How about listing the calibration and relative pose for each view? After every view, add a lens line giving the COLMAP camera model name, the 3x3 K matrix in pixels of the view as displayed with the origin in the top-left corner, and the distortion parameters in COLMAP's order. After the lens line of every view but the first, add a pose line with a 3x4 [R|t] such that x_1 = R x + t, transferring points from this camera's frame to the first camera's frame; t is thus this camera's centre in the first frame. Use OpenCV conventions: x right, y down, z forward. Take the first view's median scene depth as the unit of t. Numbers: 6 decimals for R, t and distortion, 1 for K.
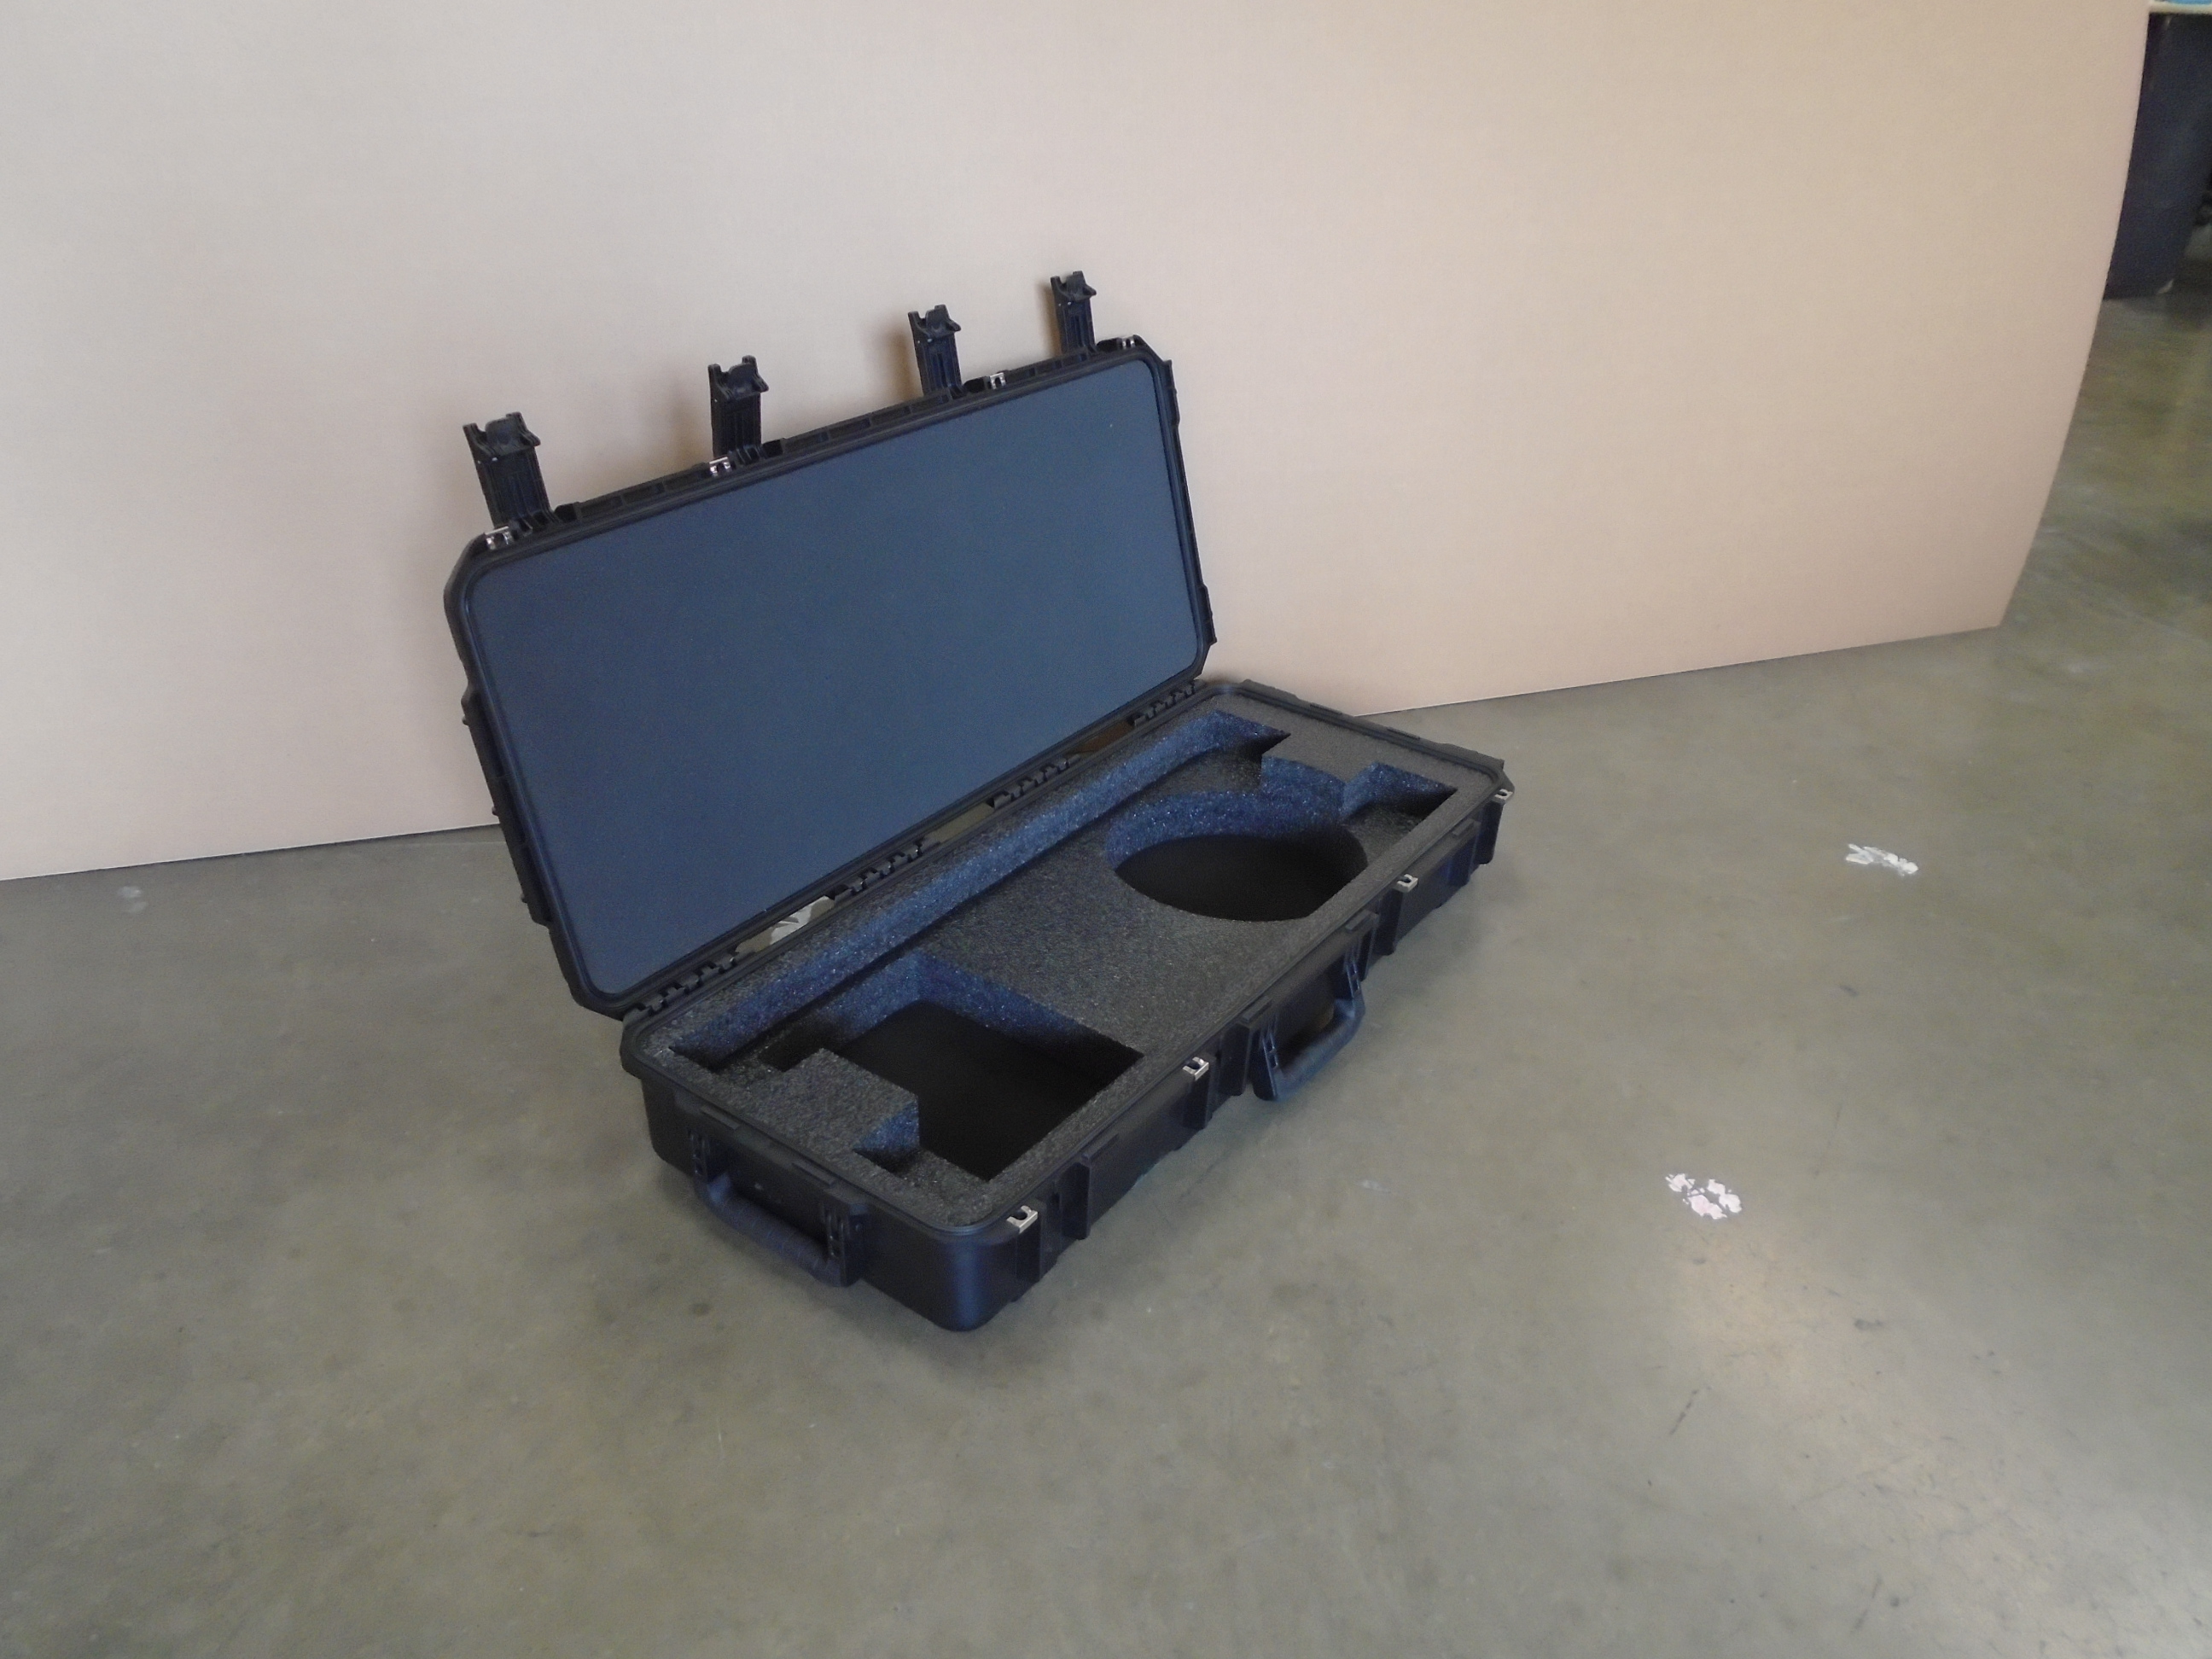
lens RADIAL K [[1649.8, 0, 1114.0], [0, 1649.8, 876.2], [0, 0, 1]] dist [-0.002580, -0.003058]
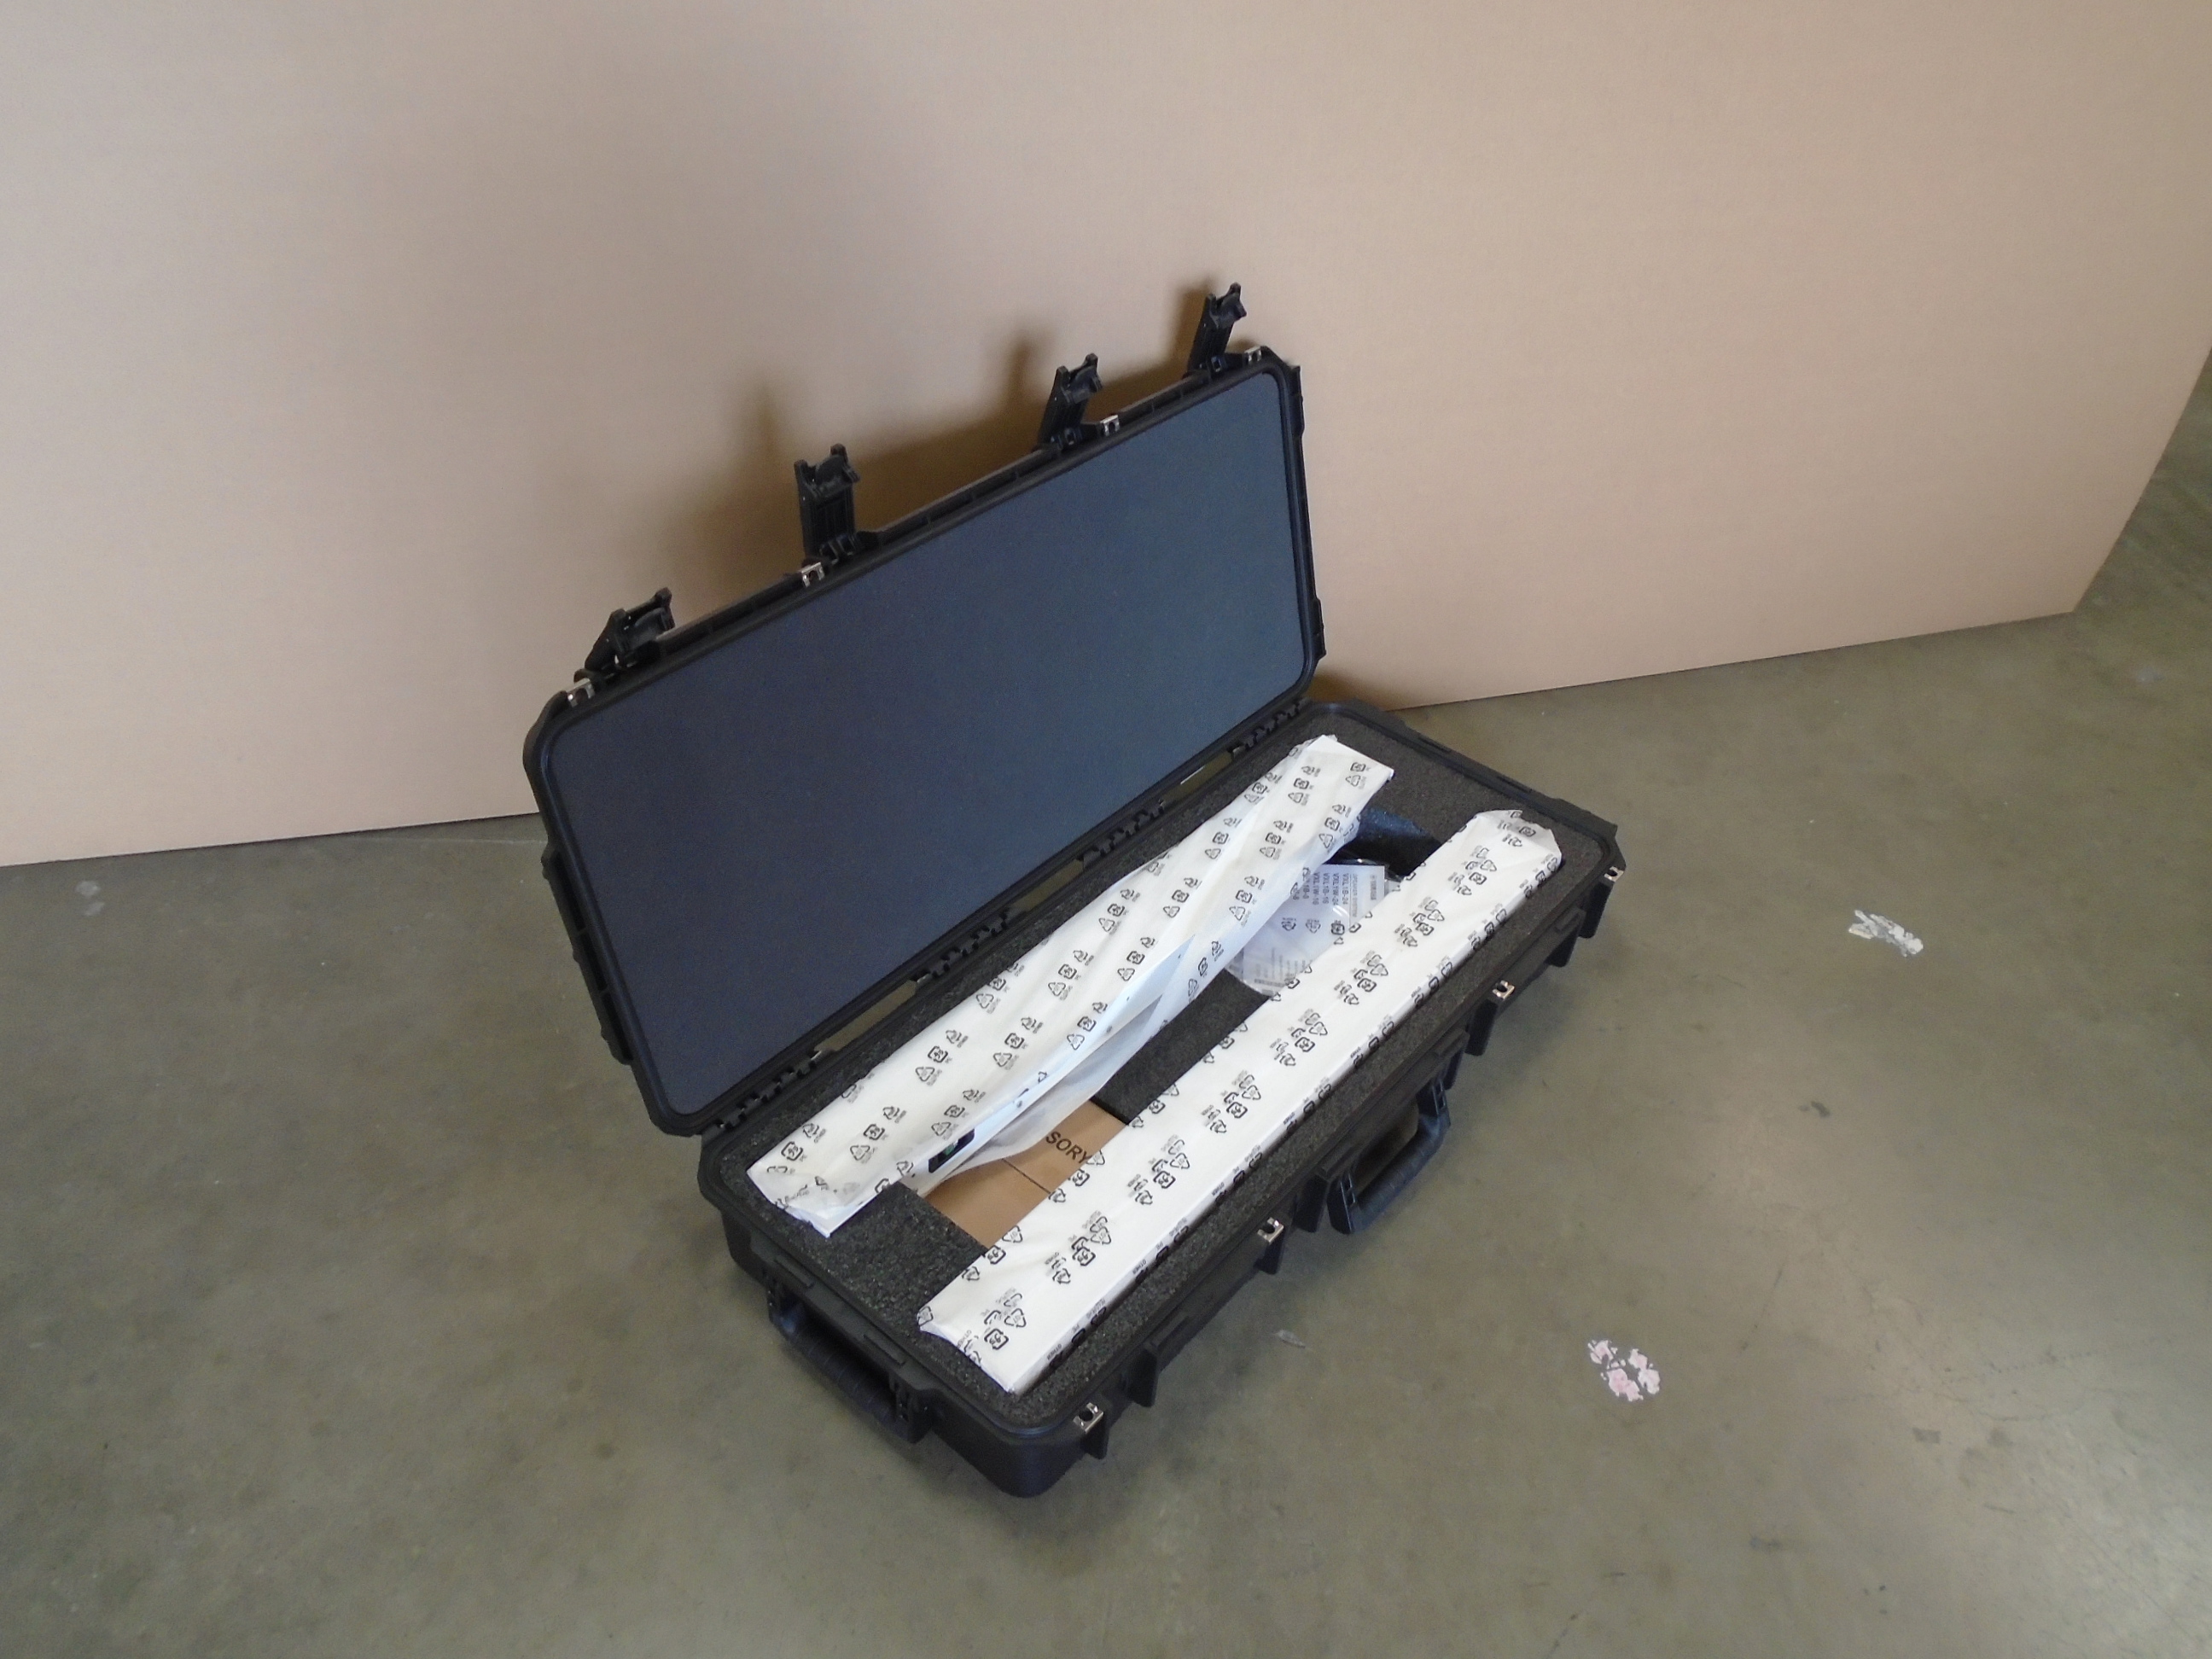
lens RADIAL K [[1666.6, 0, 1120.8], [0, 1666.6, 852.3], [0, 0, 1]] dist [-0.005530, -0.003085]
pose [[0.997197, 0.064295, -0.038270, -0.015345], [-0.057083, 0.984400, 0.166429, -0.246560], [0.048373, -0.163778, 0.985311, 0.042201]]
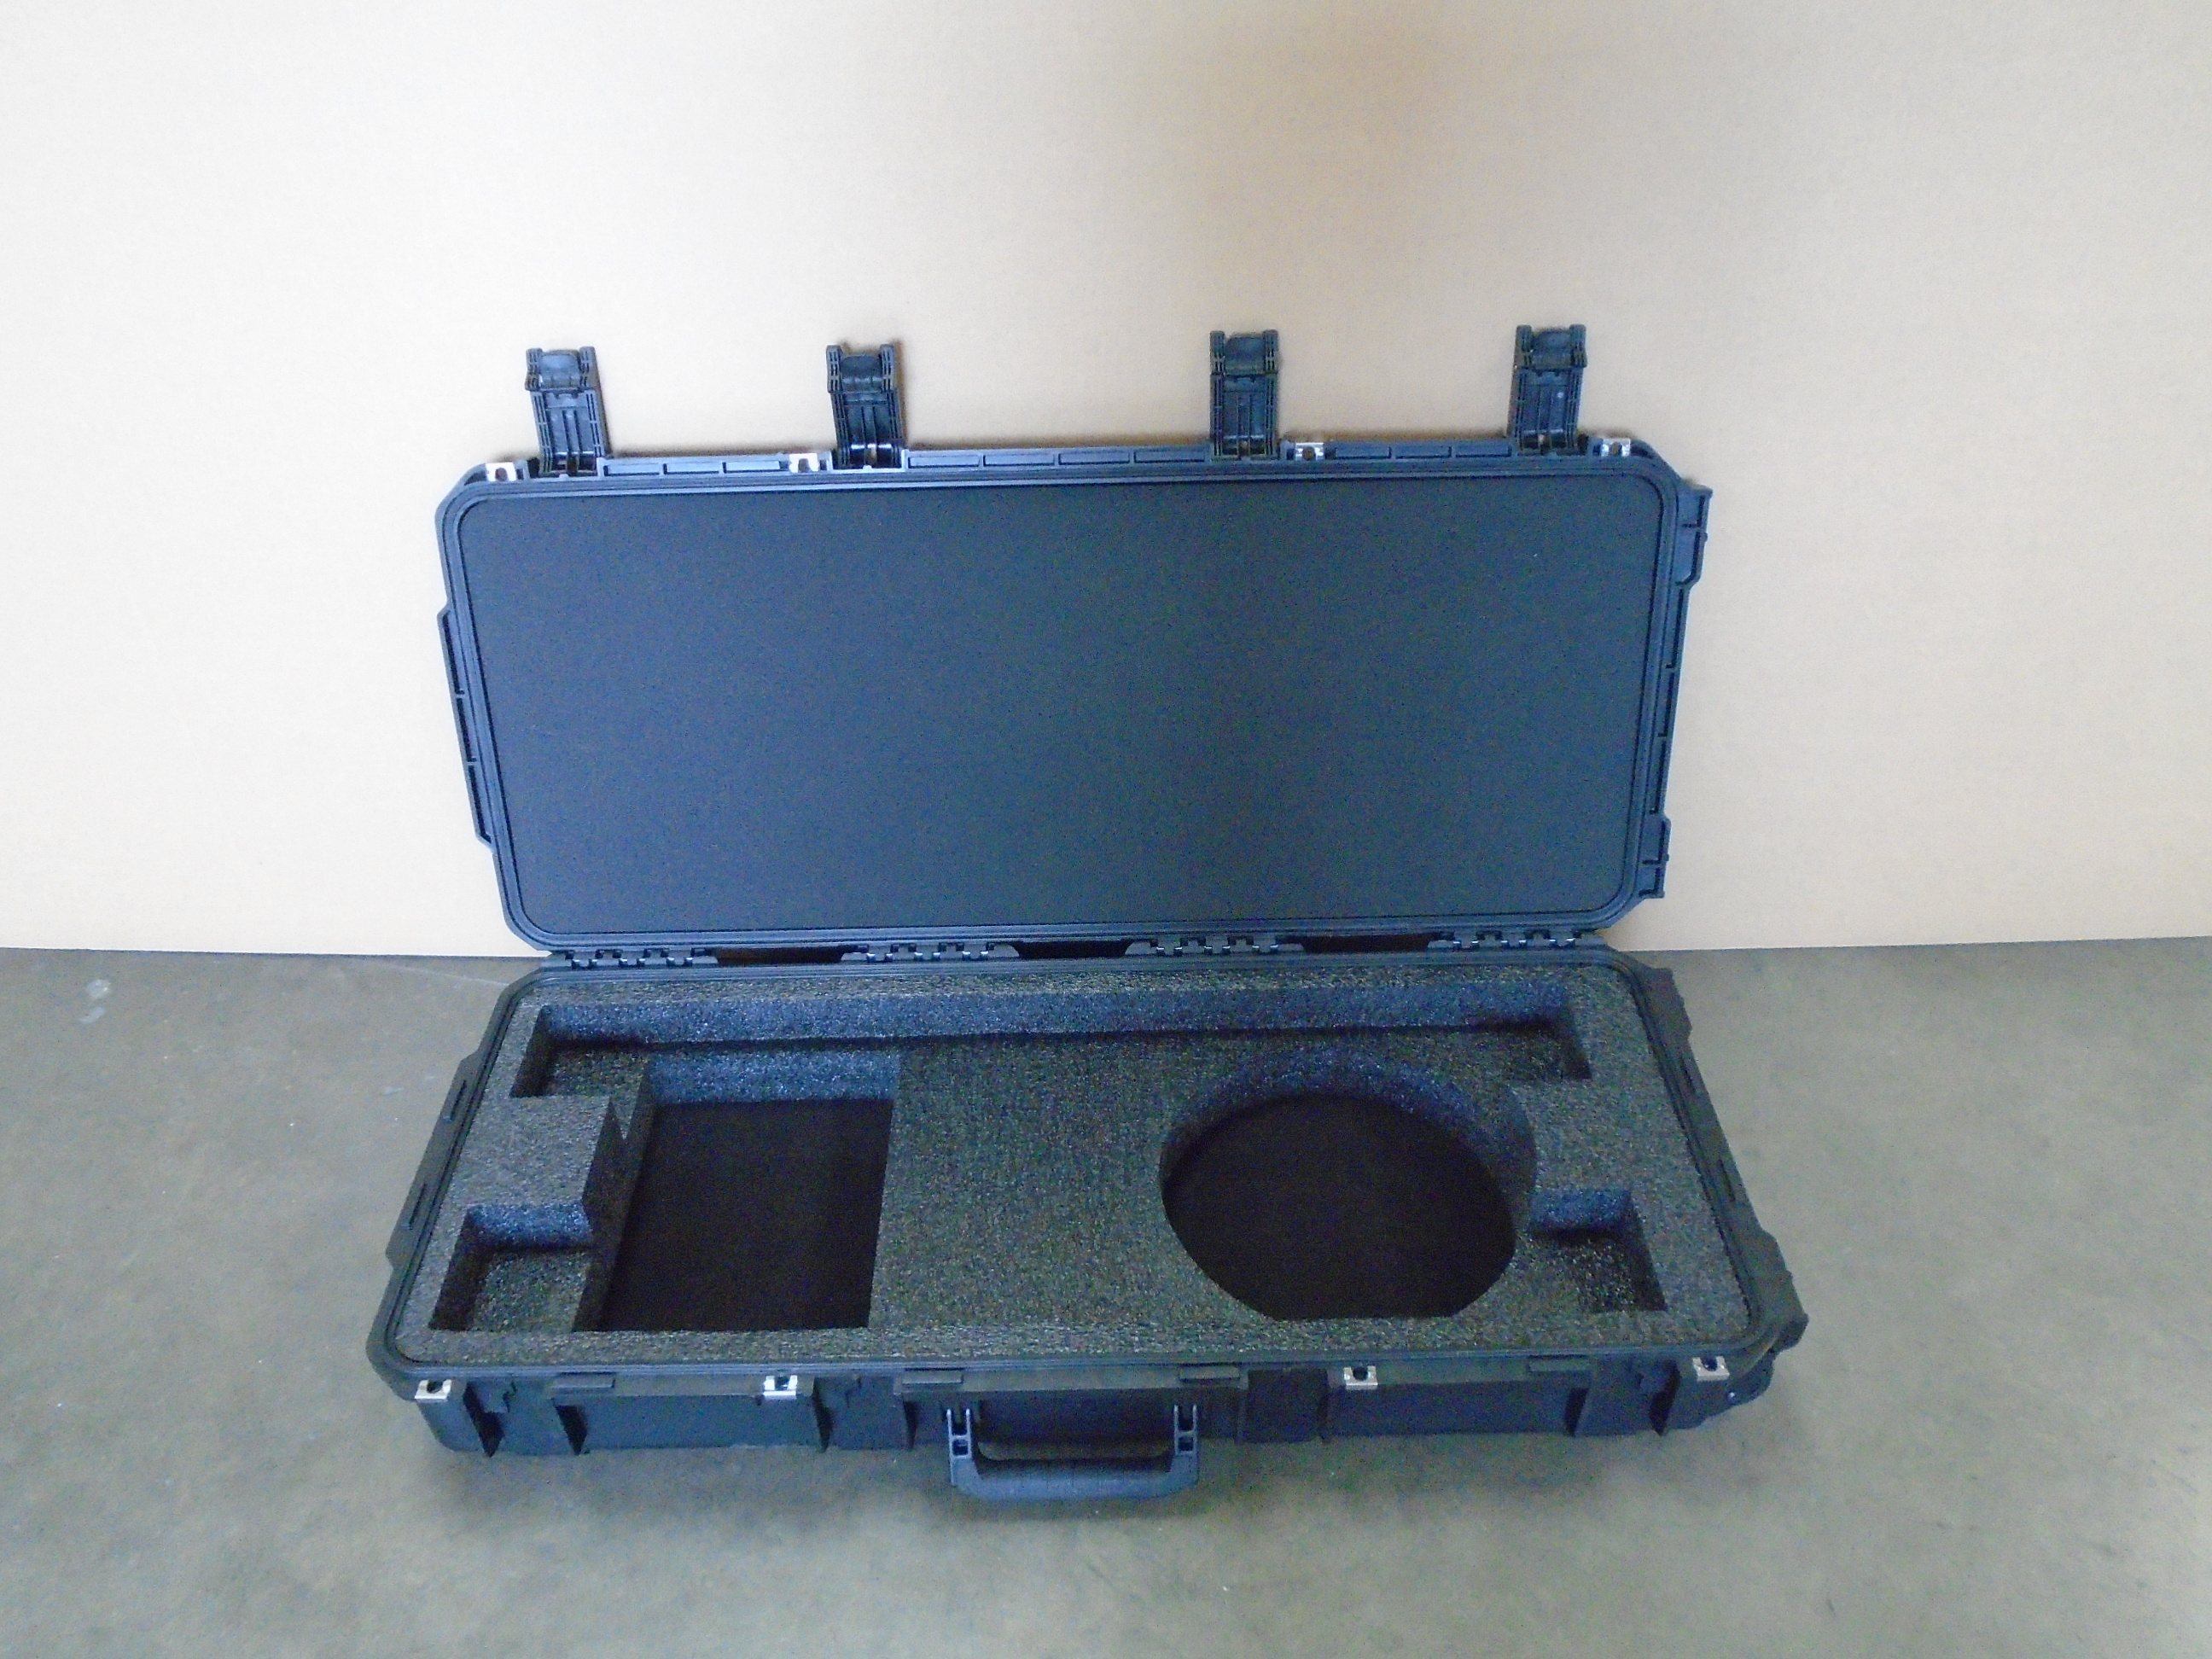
lens RADIAL K [[1714.4, 0, 1106.0], [0, 1714.4, 829.5], [0, 0, 1]] dist [-0.006433, -0.003273]
pose [[0.597086, 0.463428, -0.654770, 0.503909], [-0.385500, 0.881577, 0.272418, -0.364022], [0.703476, 0.089757, 0.705029, 0.466076]]
